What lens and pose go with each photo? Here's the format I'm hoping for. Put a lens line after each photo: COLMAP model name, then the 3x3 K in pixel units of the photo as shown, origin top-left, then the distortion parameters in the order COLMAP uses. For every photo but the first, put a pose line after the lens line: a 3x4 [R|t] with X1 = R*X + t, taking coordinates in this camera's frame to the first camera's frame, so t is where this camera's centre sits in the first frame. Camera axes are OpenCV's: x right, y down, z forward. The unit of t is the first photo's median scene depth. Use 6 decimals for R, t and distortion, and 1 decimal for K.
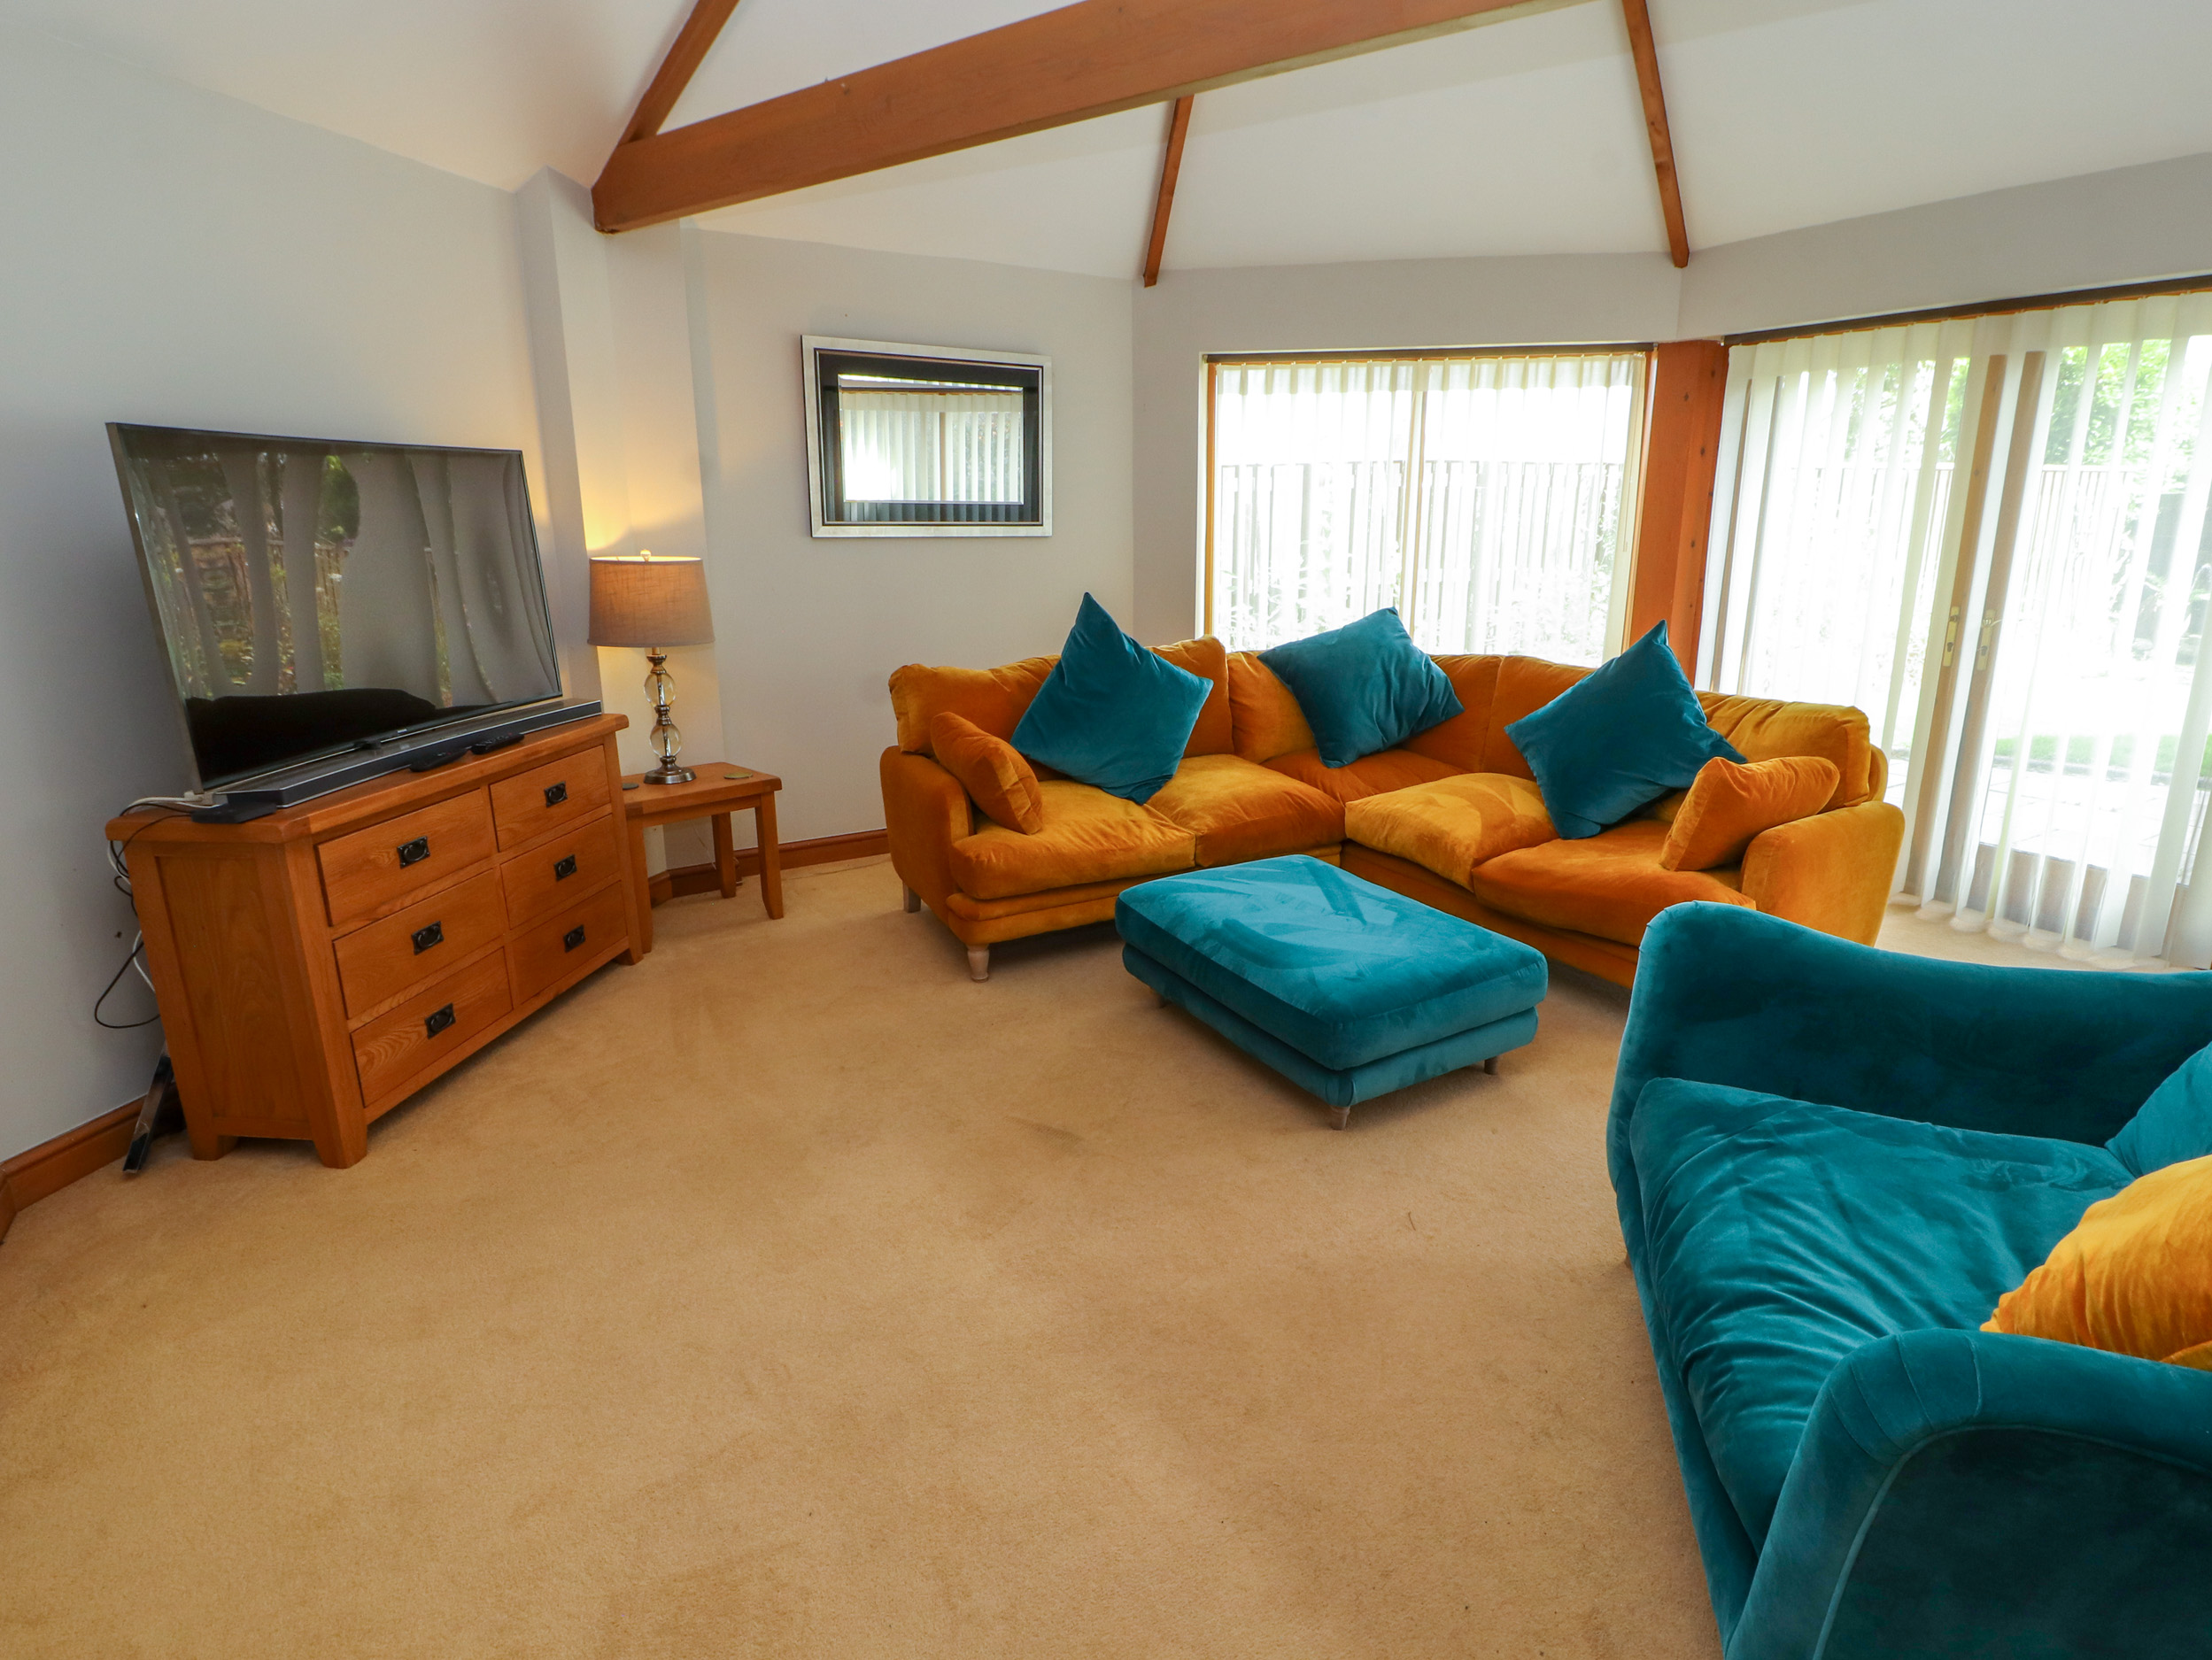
lens RADIAL K [[1163.1, 0, 1139.7], [0, 1163.1, 810.4], [0, 0, 1]] dist [0.000514, -0.014055]
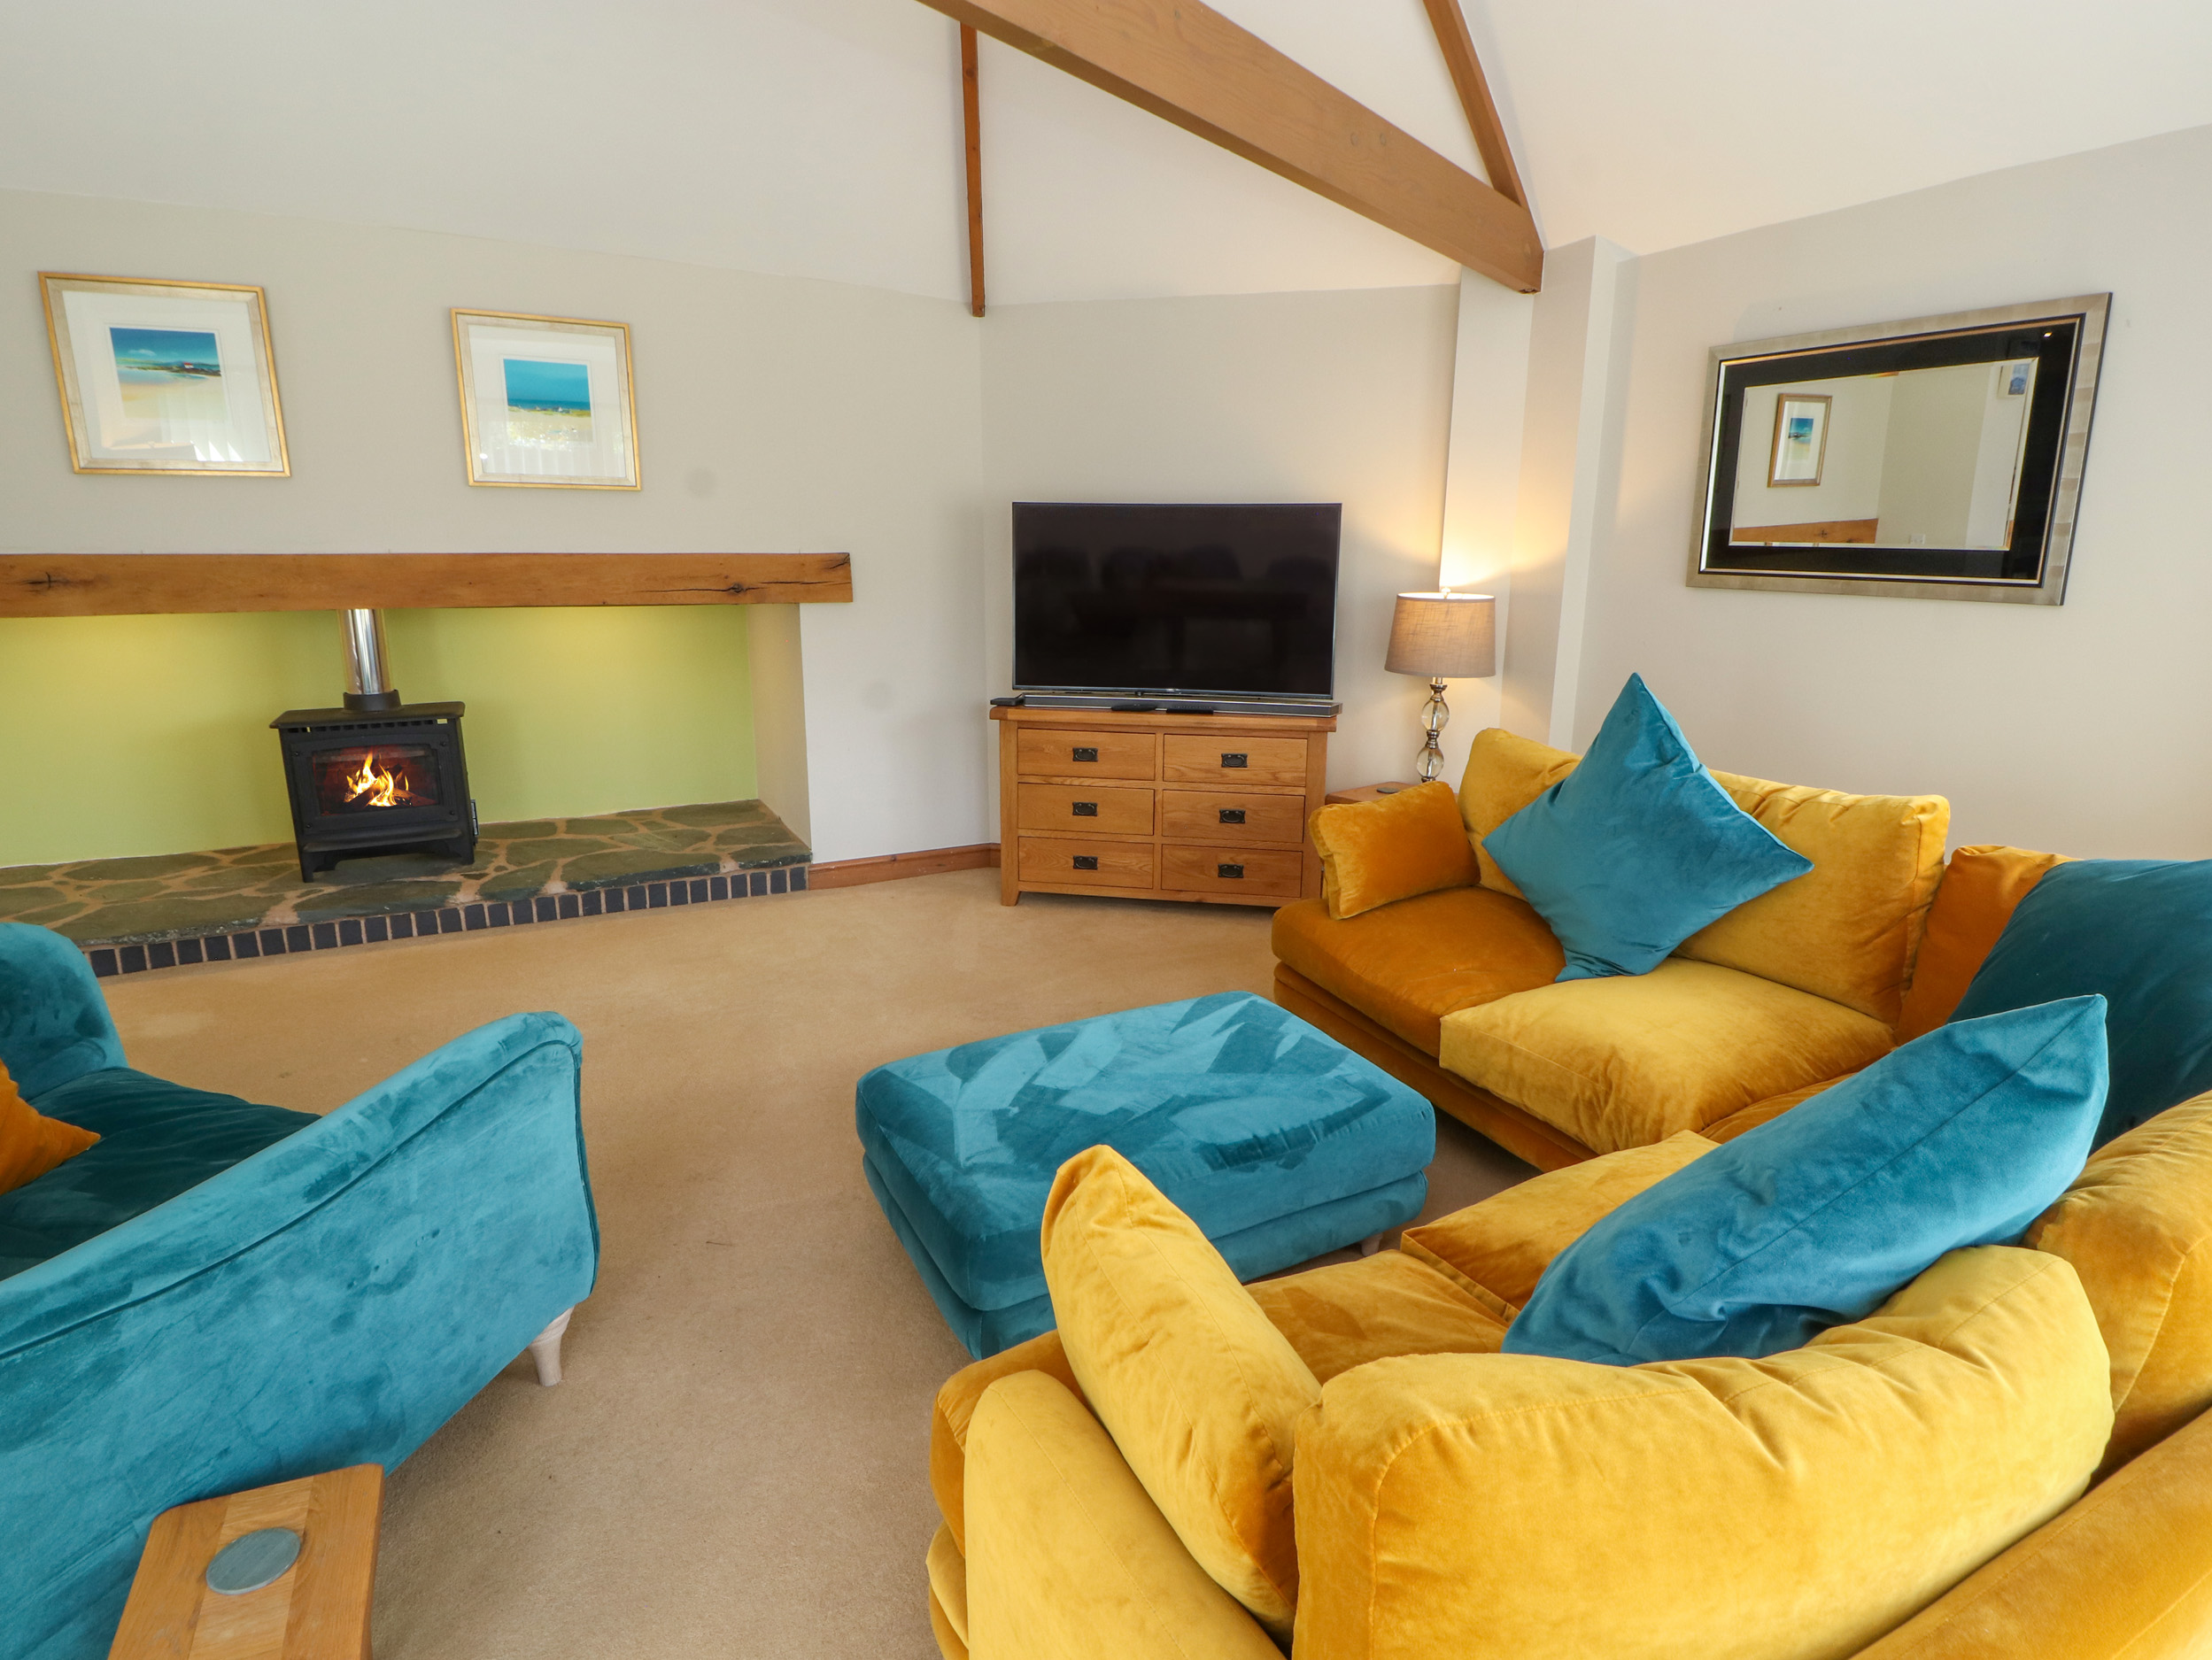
lens RADIAL K [[1163.1, 0, 1139.7], [0, 1163.1, 810.4], [0, 0, 1]] dist [0.000514, -0.014055]
pose [[-0.062190, 0.224887, -0.972398, 0.757412], [-0.256825, 0.937870, 0.233327, -0.225952], [0.964455, 0.264246, -0.000570, 0.842416]]
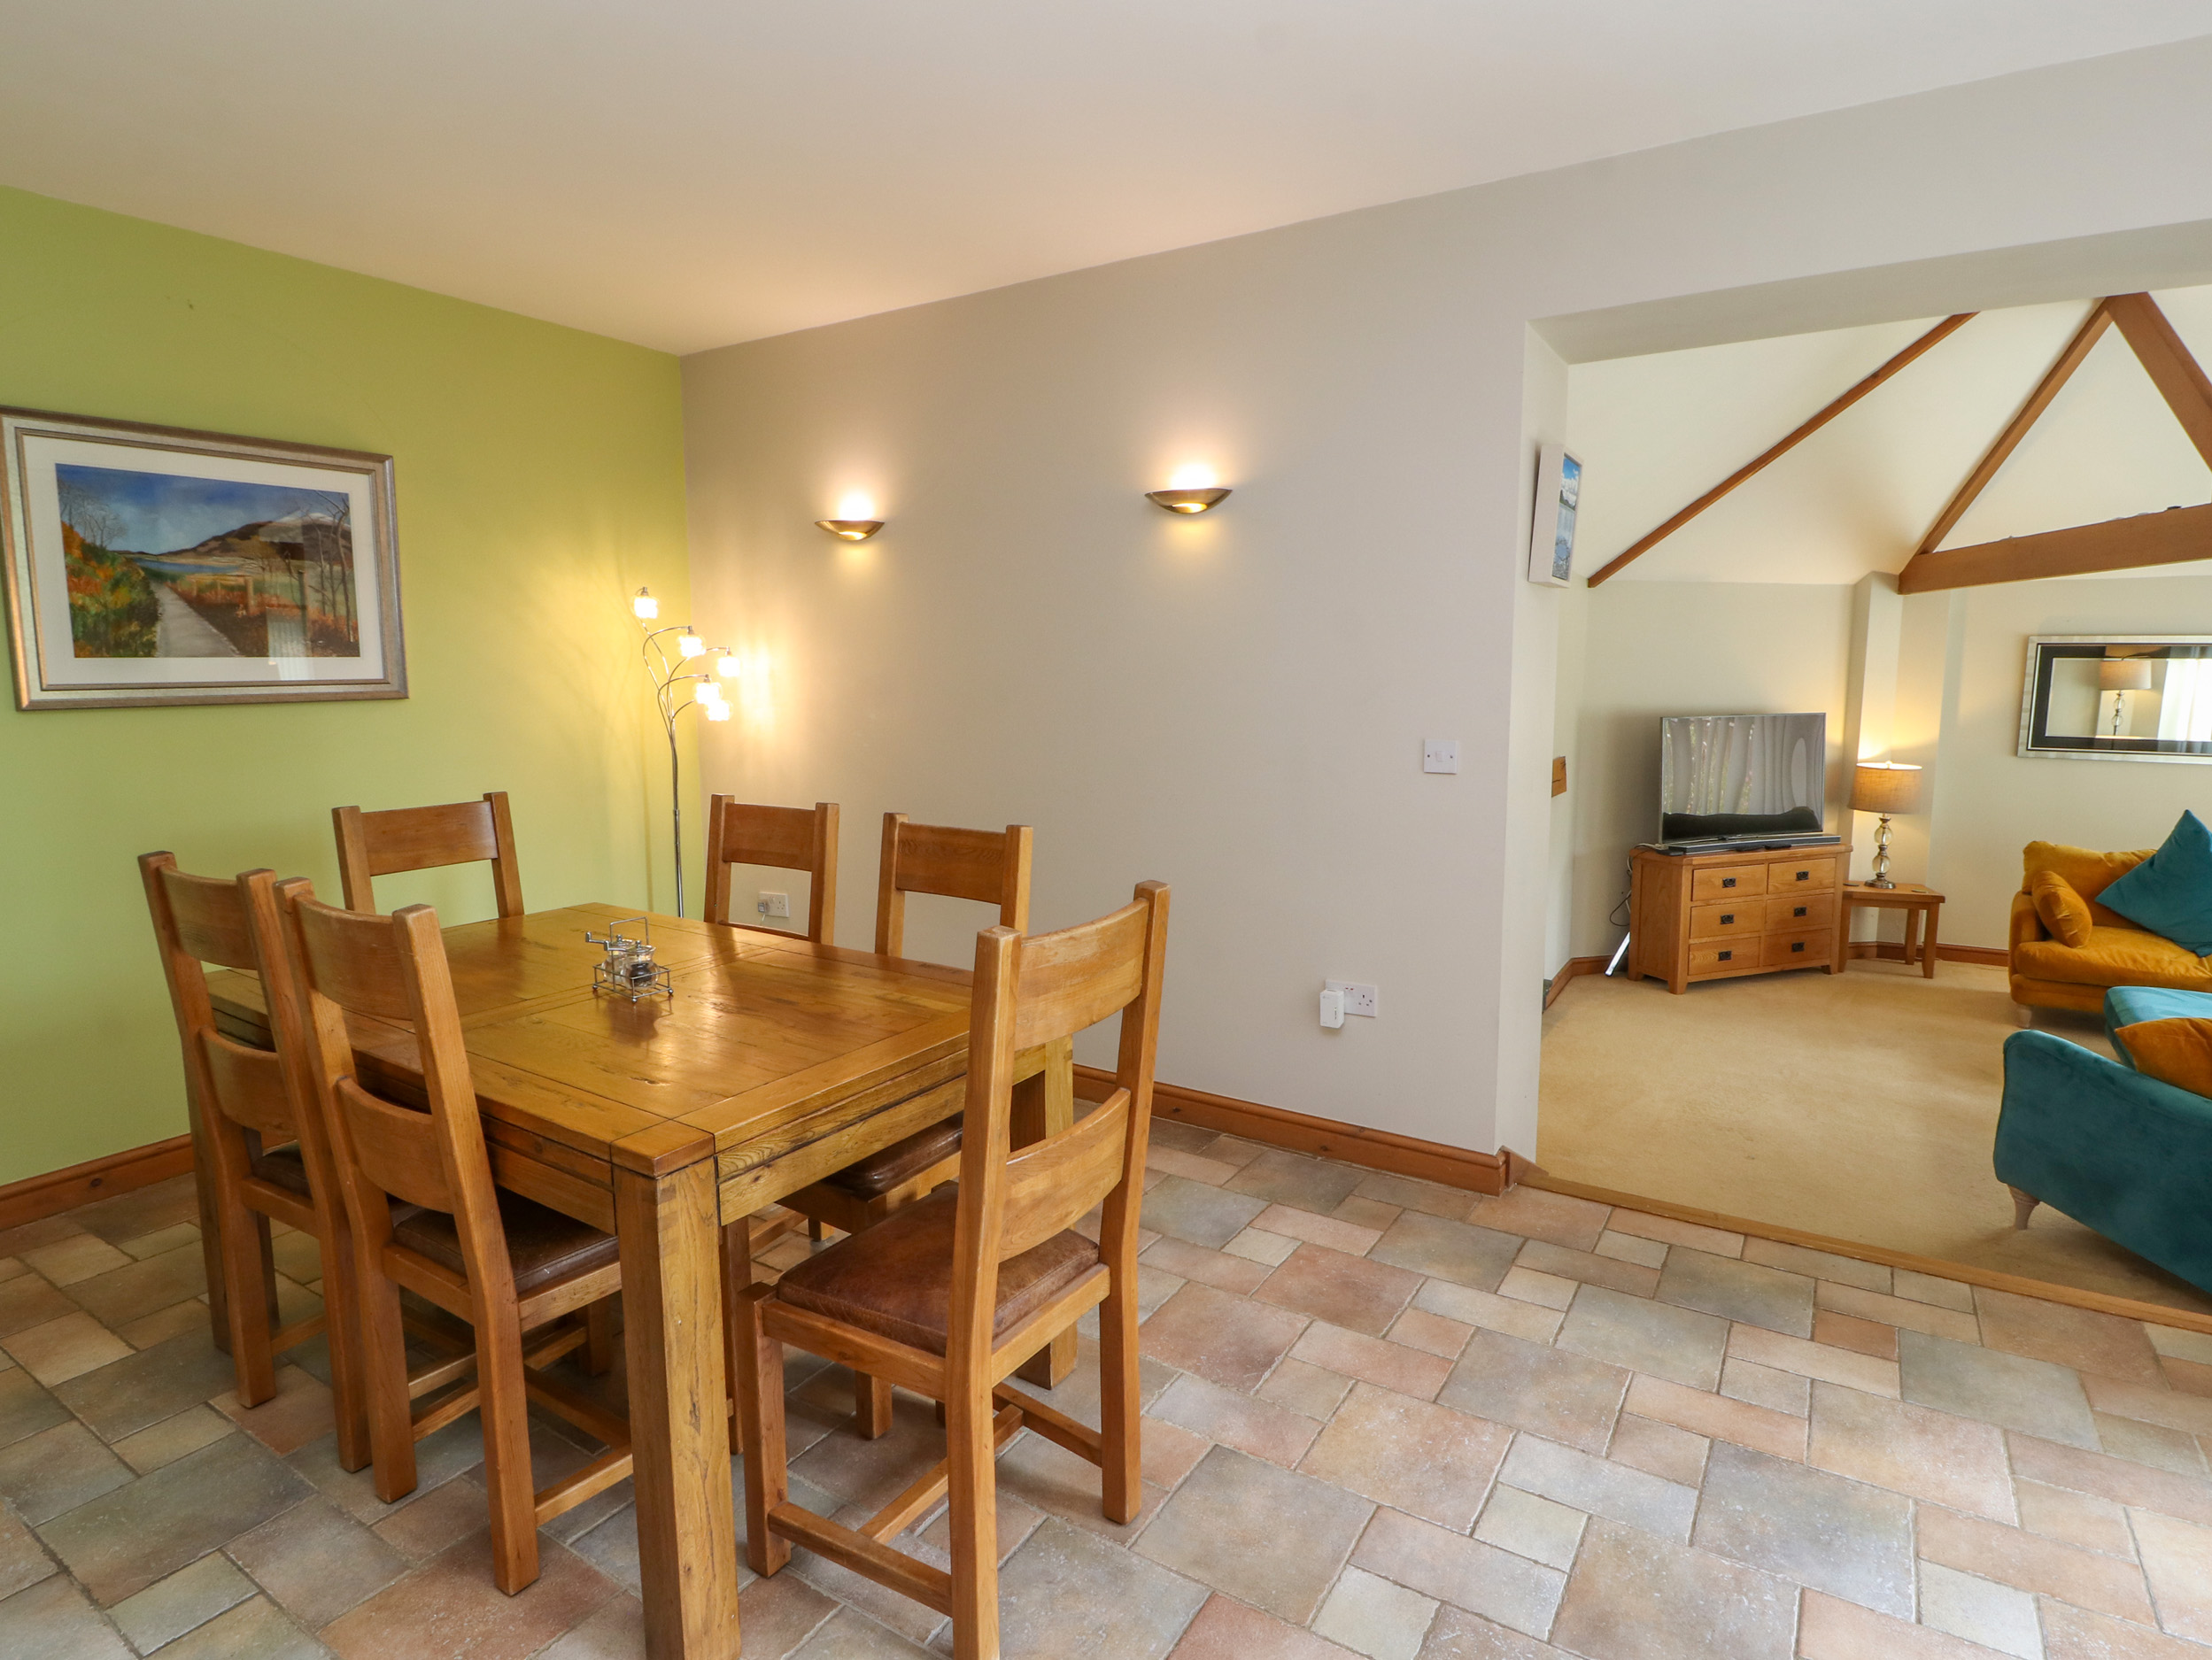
lens RADIAL K [[1163.1, 0, 1139.7], [0, 1163.1, 810.4], [0, 0, 1]] dist [0.000514, -0.014055]
pose [[0.446674, 0.109250, -0.888001, 0.751405], [-0.218132, 0.975865, 0.010337, 0.101821], [0.867698, 0.189084, 0.459724, -0.947266]]
